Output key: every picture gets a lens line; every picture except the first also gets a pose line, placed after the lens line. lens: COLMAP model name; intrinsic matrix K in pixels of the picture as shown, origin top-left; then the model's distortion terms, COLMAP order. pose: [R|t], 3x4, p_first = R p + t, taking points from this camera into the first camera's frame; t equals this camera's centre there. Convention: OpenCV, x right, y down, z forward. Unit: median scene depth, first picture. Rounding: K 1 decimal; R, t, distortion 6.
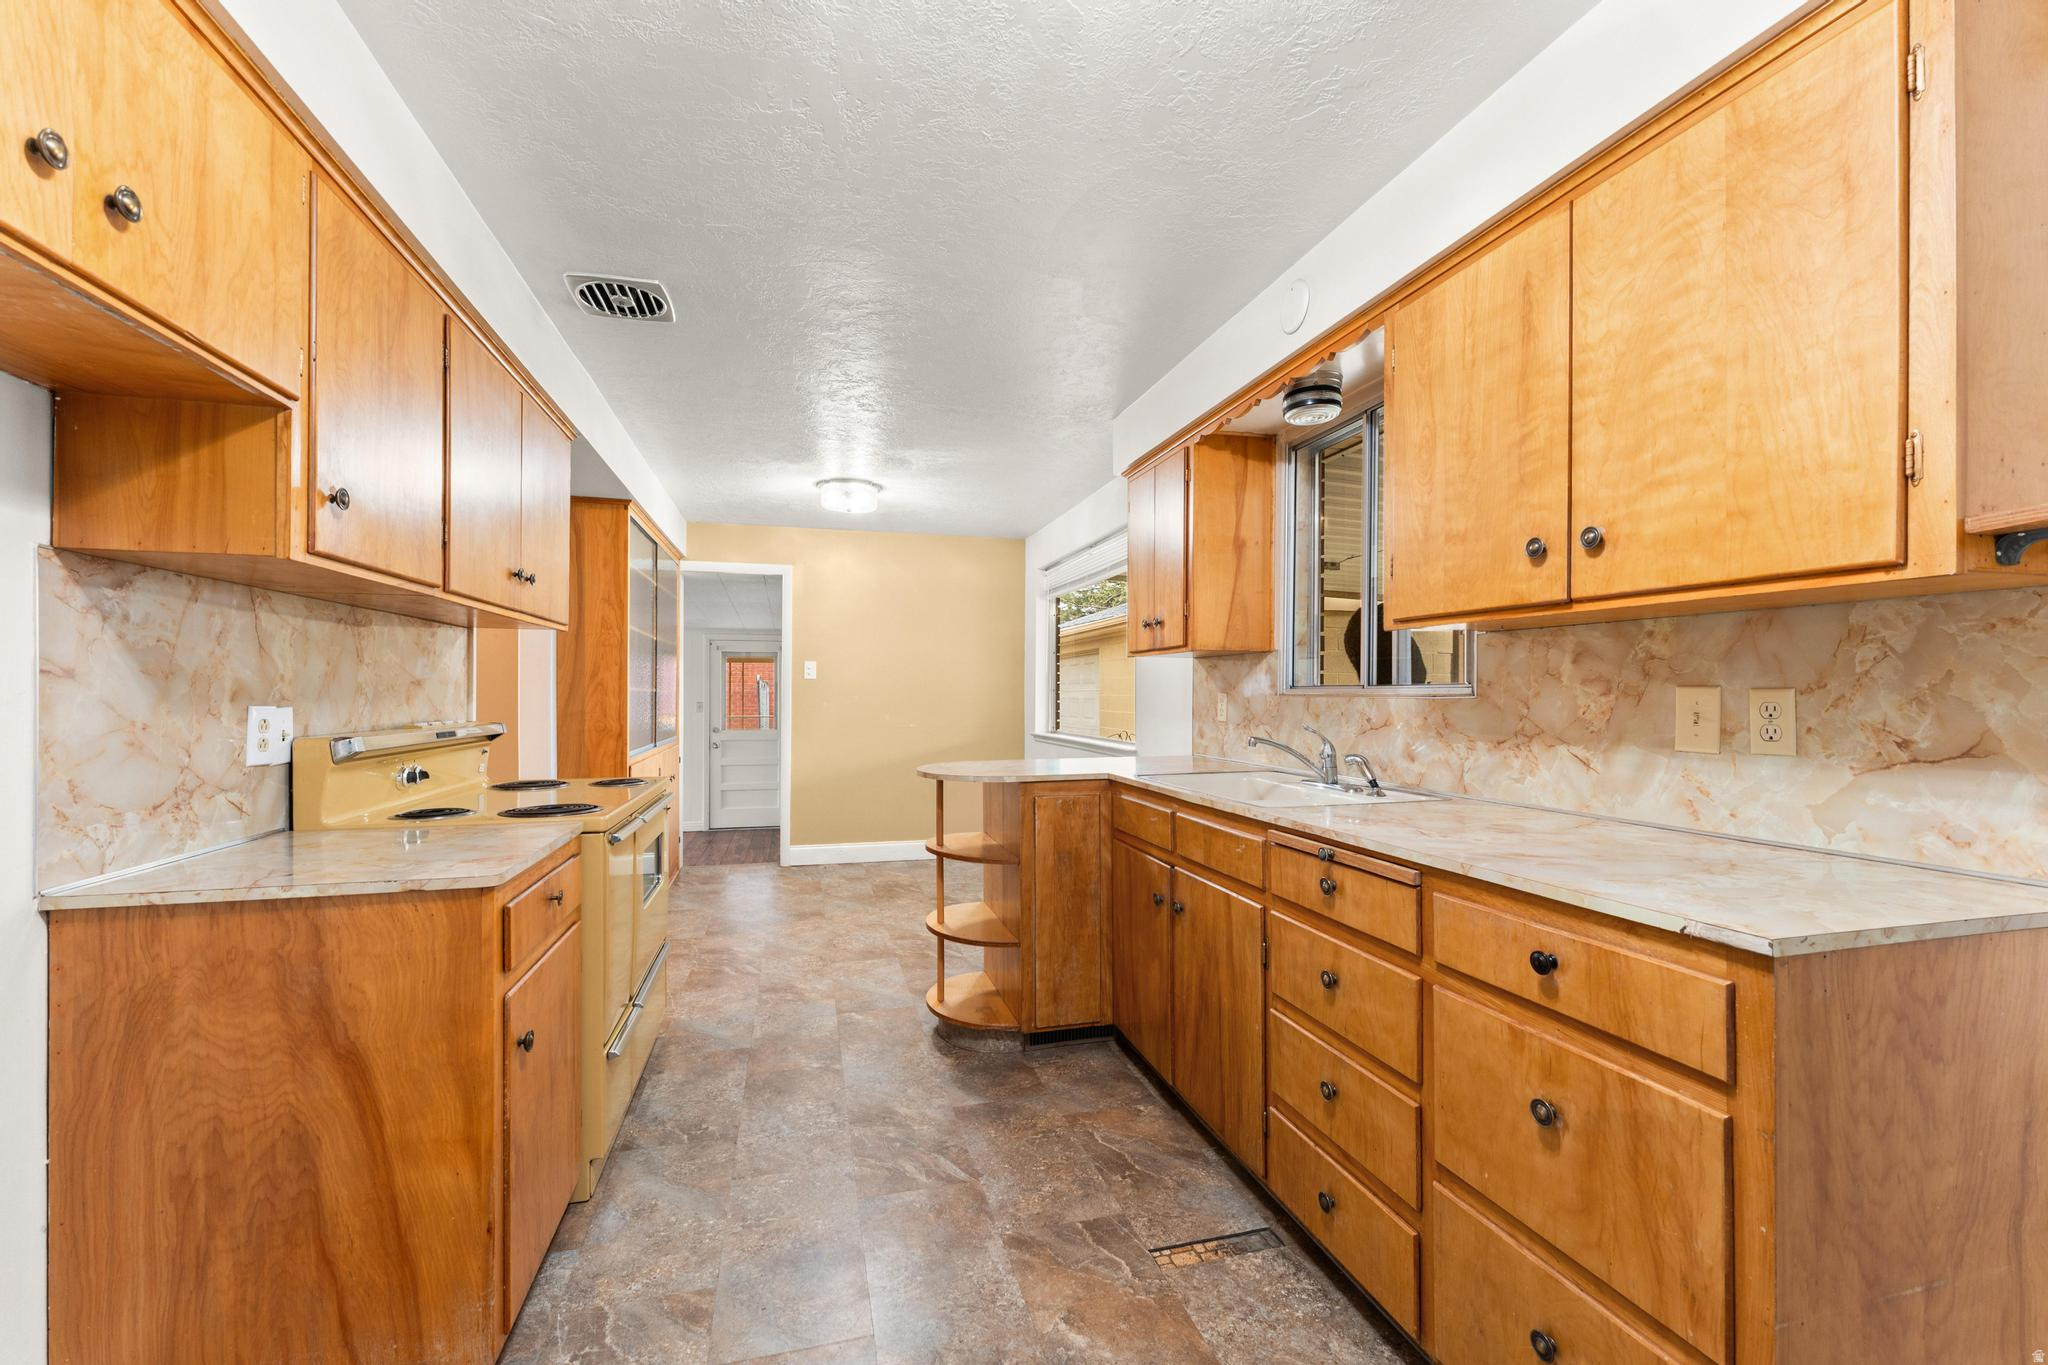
lens RADIAL K [[820.2, 0, 1027.0], [0, 820.2, 694.6], [0, 0, 1]] dist [0.000853, -0.001901]
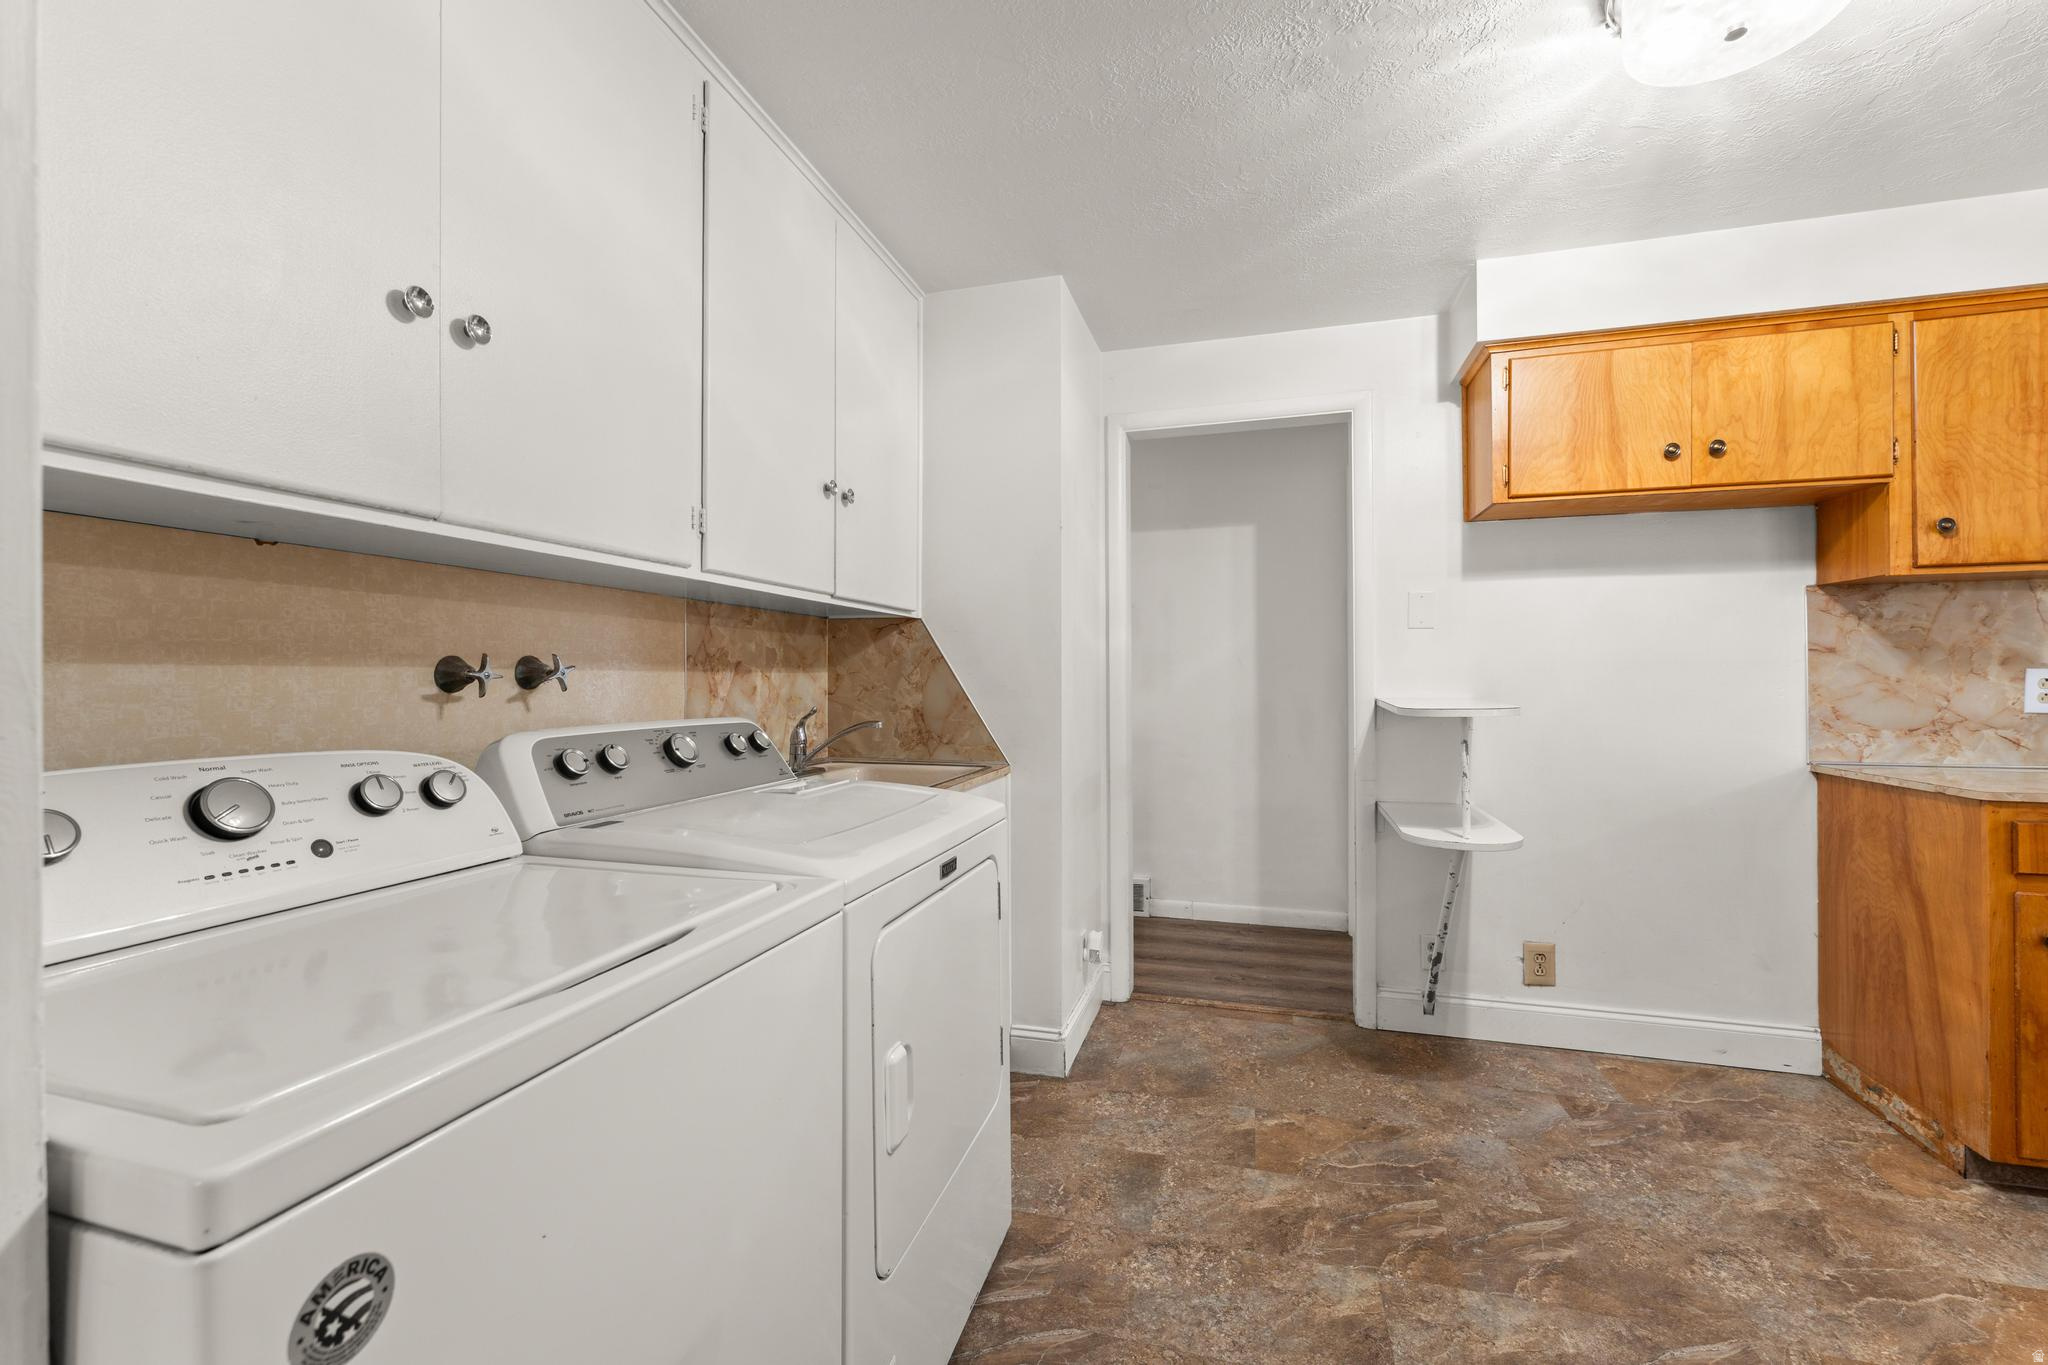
lens RADIAL K [[820.2, 0, 1006.4], [0, 820.2, 676.0], [0, 0, 1]] dist [0.000853, -0.001901]
pose [[-0.527490, -0.000004, -0.849561, 1.396287], [0.005527, 0.999979, -0.003437, 0.028626], [0.849543, -0.006508, -0.527479, 0.369277]]
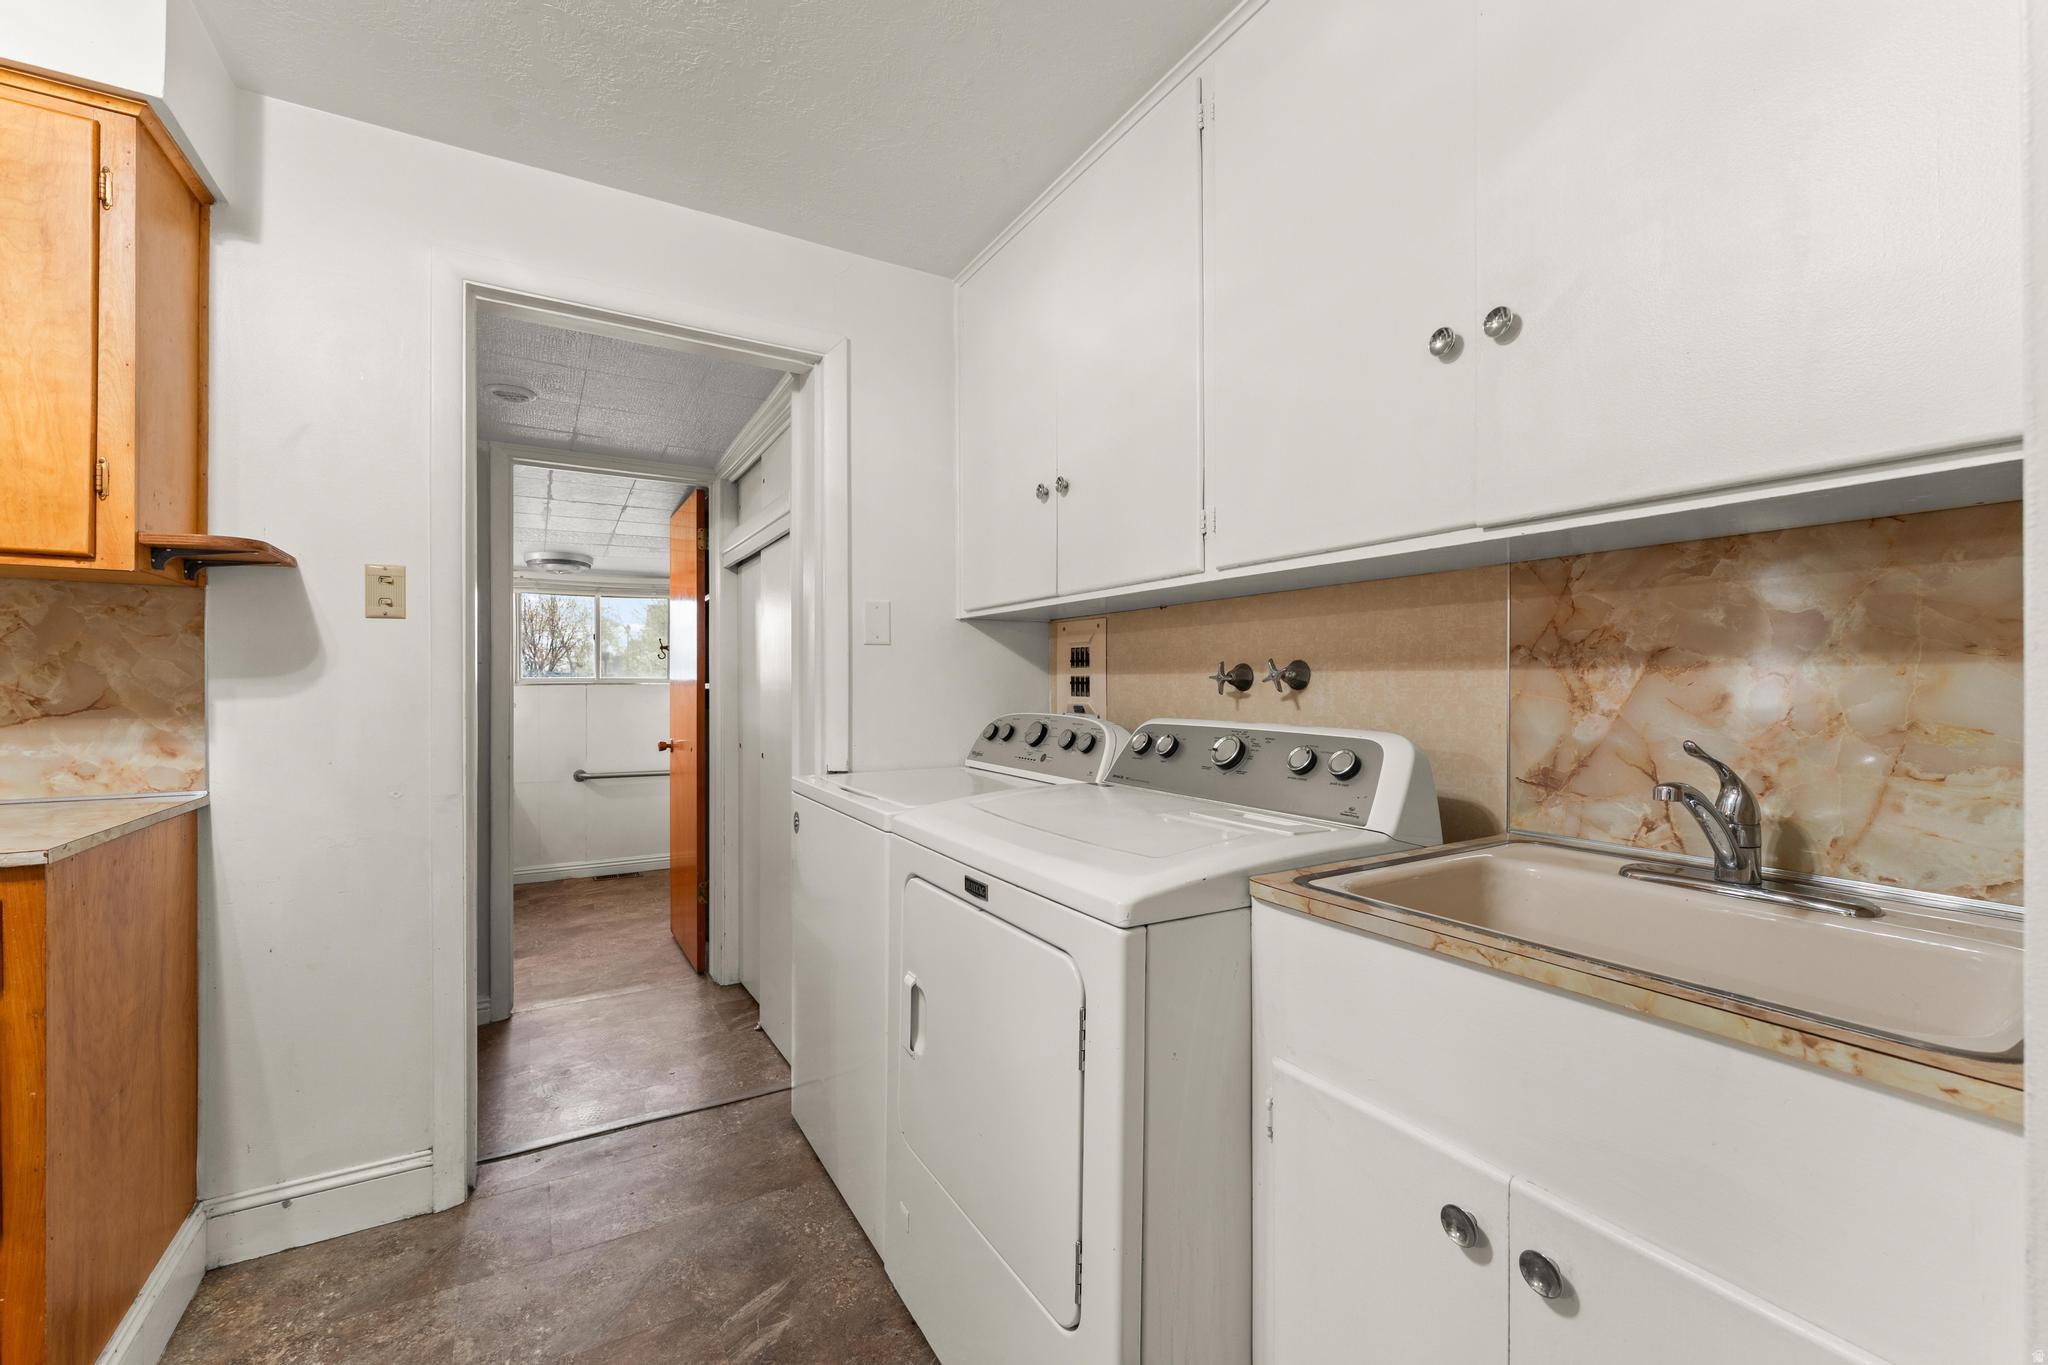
lens RADIAL K [[820.2, 0, 1024.4], [0, 820.2, 680.0], [0, 0, 1]] dist [0.000853, -0.001901]
pose [[-0.286883, 0.004982, 0.957953, -0.421544], [0.000630, 0.999987, -0.005012, 0.030513], [-0.957965, -0.000834, -0.286882, -0.033836]]
